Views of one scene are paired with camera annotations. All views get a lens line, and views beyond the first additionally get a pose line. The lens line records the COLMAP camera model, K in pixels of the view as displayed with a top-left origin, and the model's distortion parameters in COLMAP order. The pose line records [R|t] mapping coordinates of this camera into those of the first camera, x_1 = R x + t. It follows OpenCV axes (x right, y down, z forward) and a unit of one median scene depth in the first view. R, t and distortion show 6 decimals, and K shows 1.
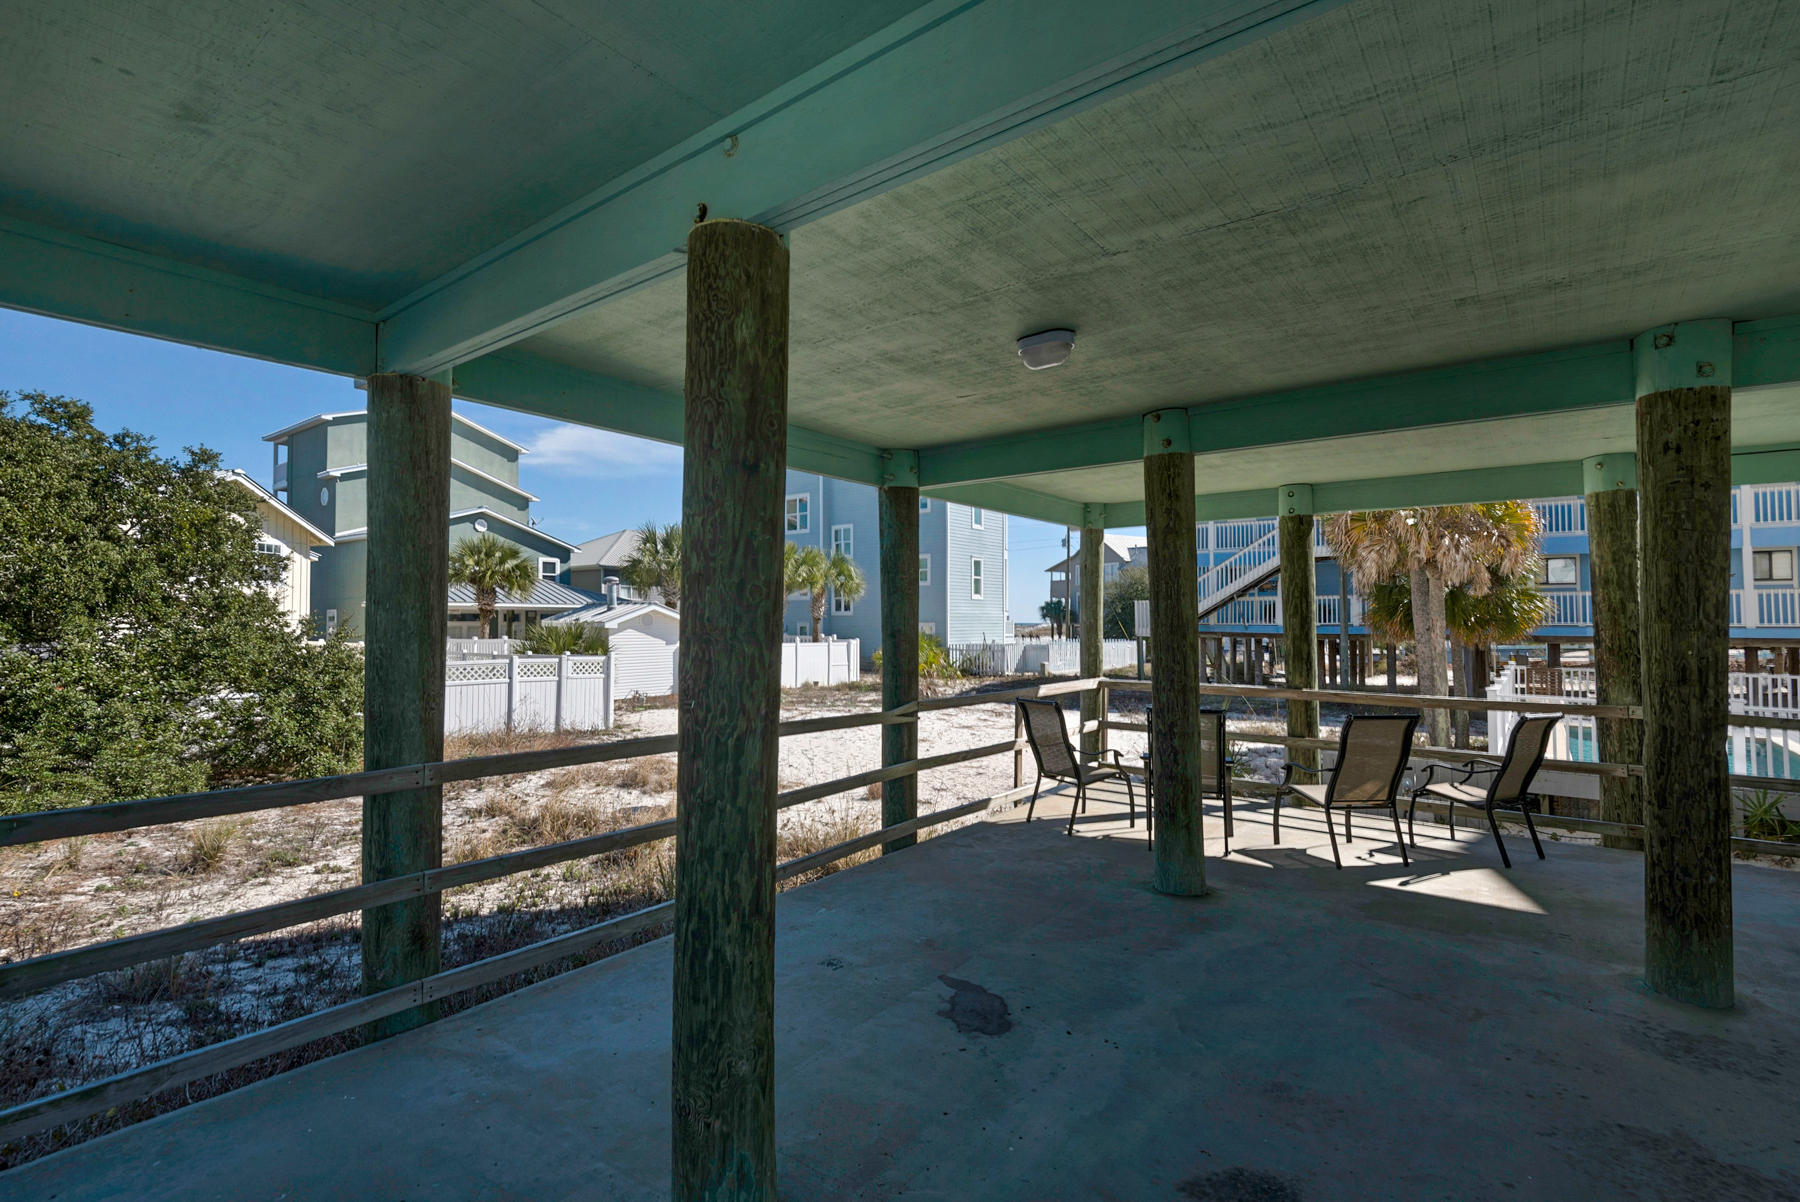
lens RADIAL K [[826.7, 0, 900.8], [0, 826.7, 619.6], [0, 0, 1]] dist [0.002808, -0.009825]
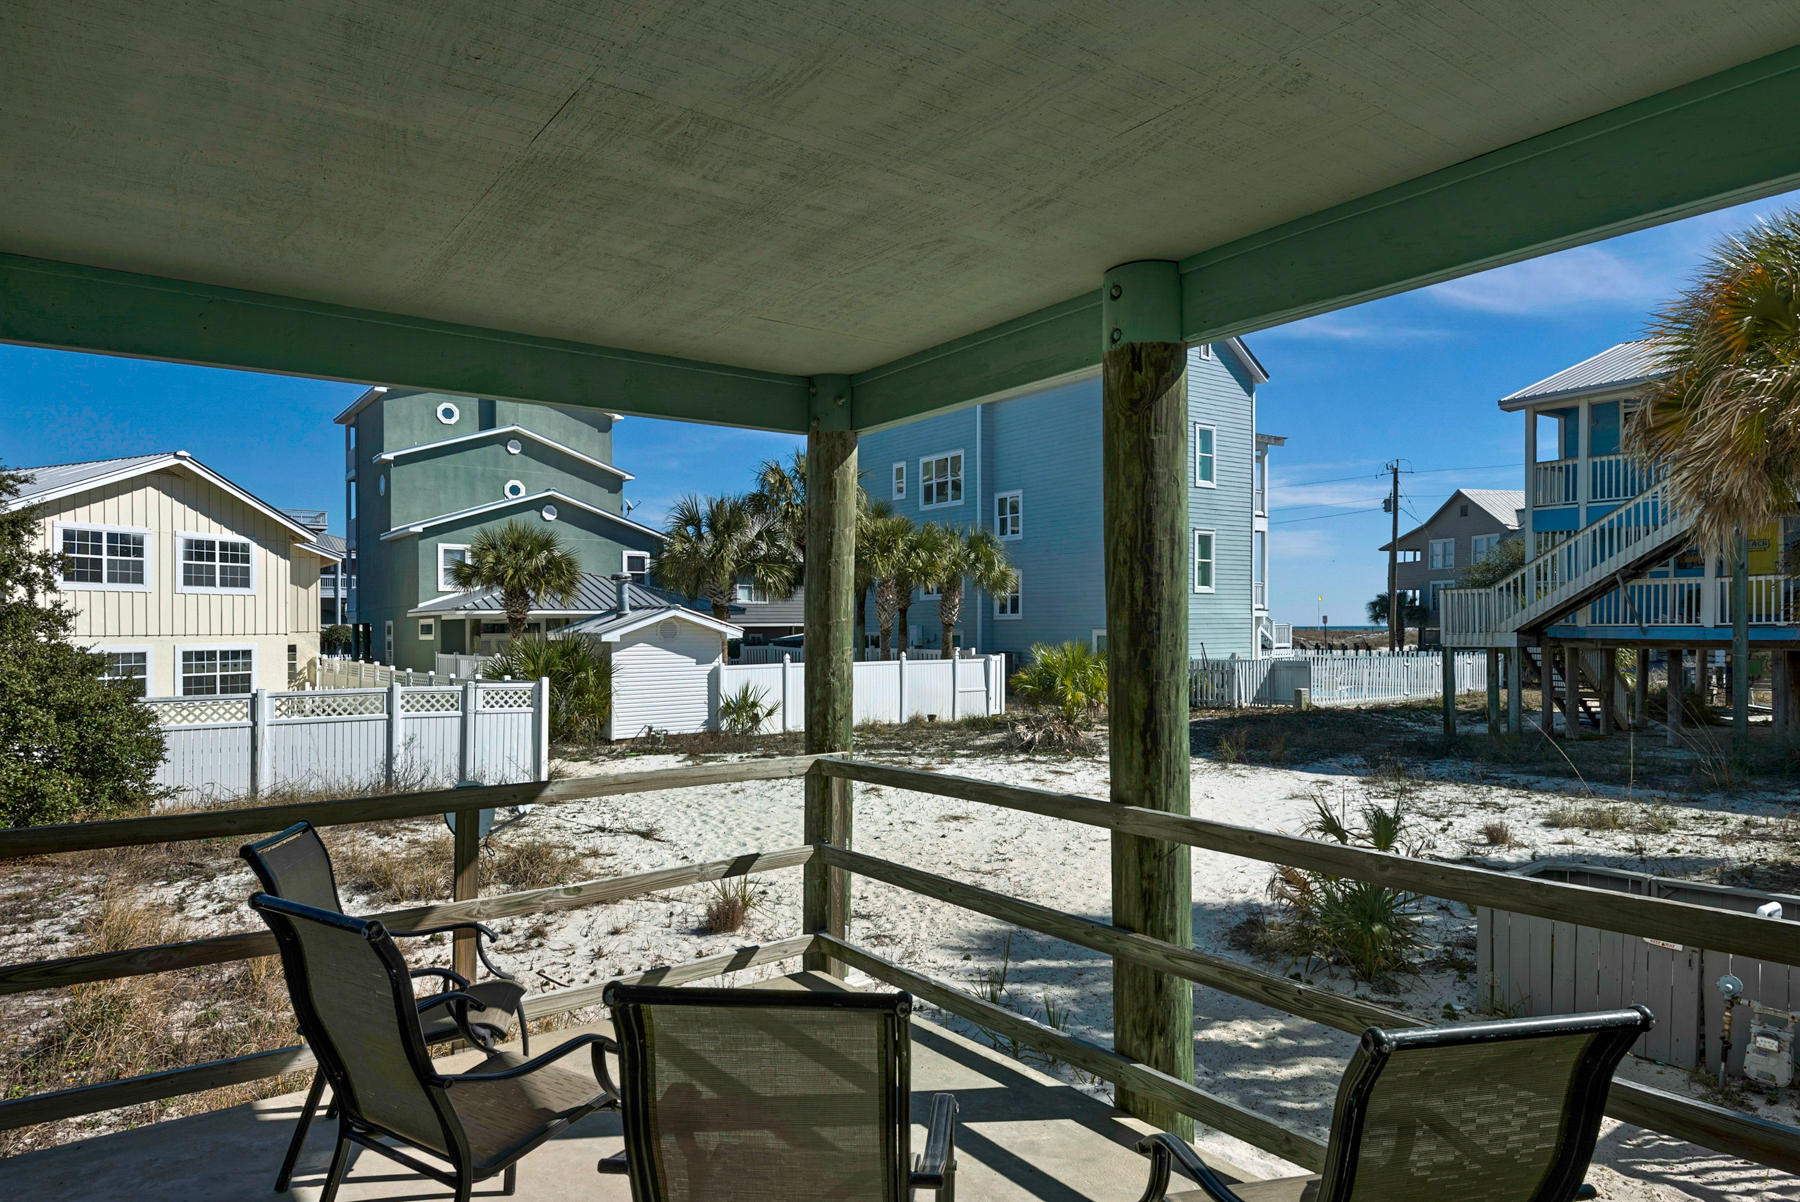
lens RADIAL K [[1075.6, 0, 889.4], [0, 1075.6, 627.7], [0, 0, 1]] dist [0.036459, -0.042279]
pose [[0.959077, -0.011087, -0.282928, 0.104263], [0.011681, 0.999932, 0.000412, 0.000267], [0.282904, -0.003700, 0.959141, 0.100097]]
